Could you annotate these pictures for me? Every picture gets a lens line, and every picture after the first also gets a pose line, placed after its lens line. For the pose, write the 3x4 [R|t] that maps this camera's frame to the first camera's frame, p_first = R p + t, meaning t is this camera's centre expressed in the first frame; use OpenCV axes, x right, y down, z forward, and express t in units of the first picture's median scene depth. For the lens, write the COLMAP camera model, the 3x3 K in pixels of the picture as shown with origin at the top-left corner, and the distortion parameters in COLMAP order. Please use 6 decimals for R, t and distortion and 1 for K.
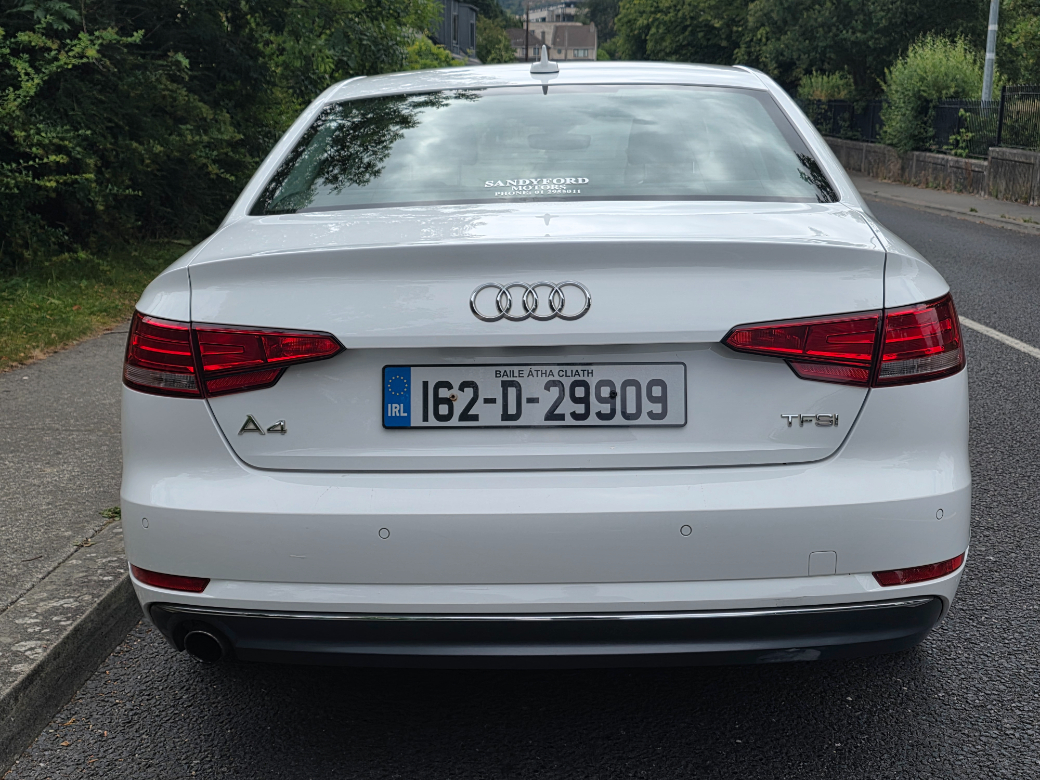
lens RADIAL K [[1242.7, 0, 519.8], [0, 1242.7, 391.5], [0, 0, 1]] dist [0.082969, 0.000000]
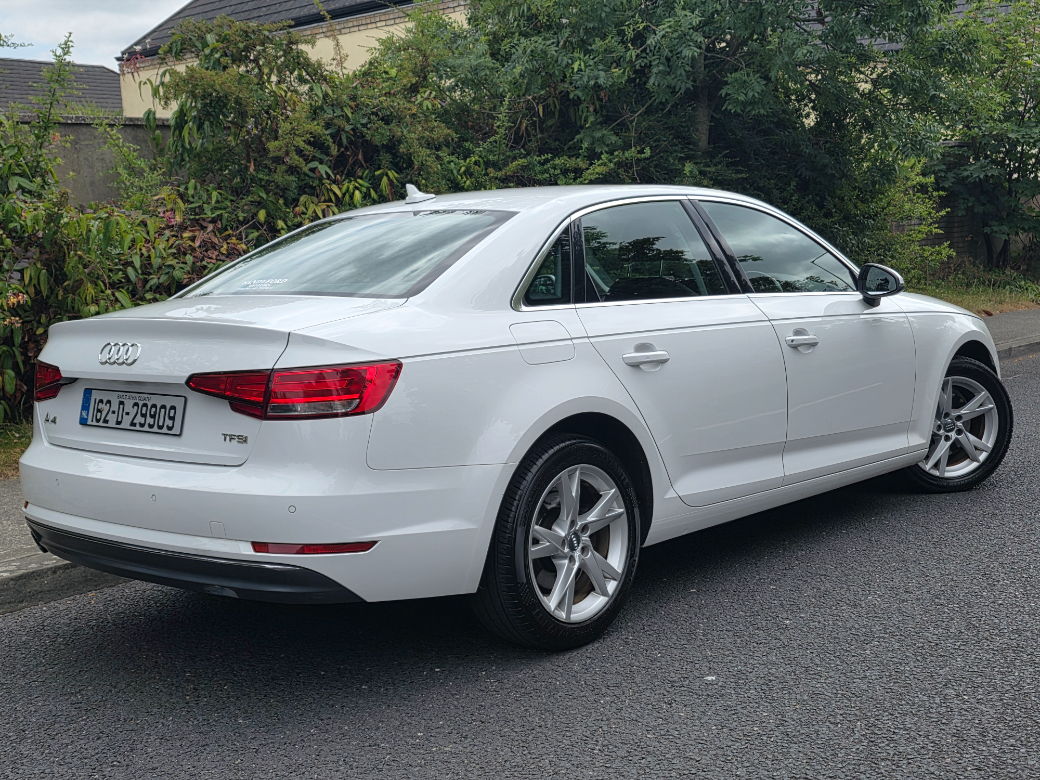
lens RADIAL K [[1242.7, 0, 520.5], [0, 1242.7, 388.5], [0, 0, 1]] dist [0.082969, 0.000000]
pose [[0.779551, 0.054388, -0.623973, 1.475447], [-0.095231, 0.994932, -0.032254, -0.022510], [0.619057, 0.084565, 0.780780, 0.007284]]
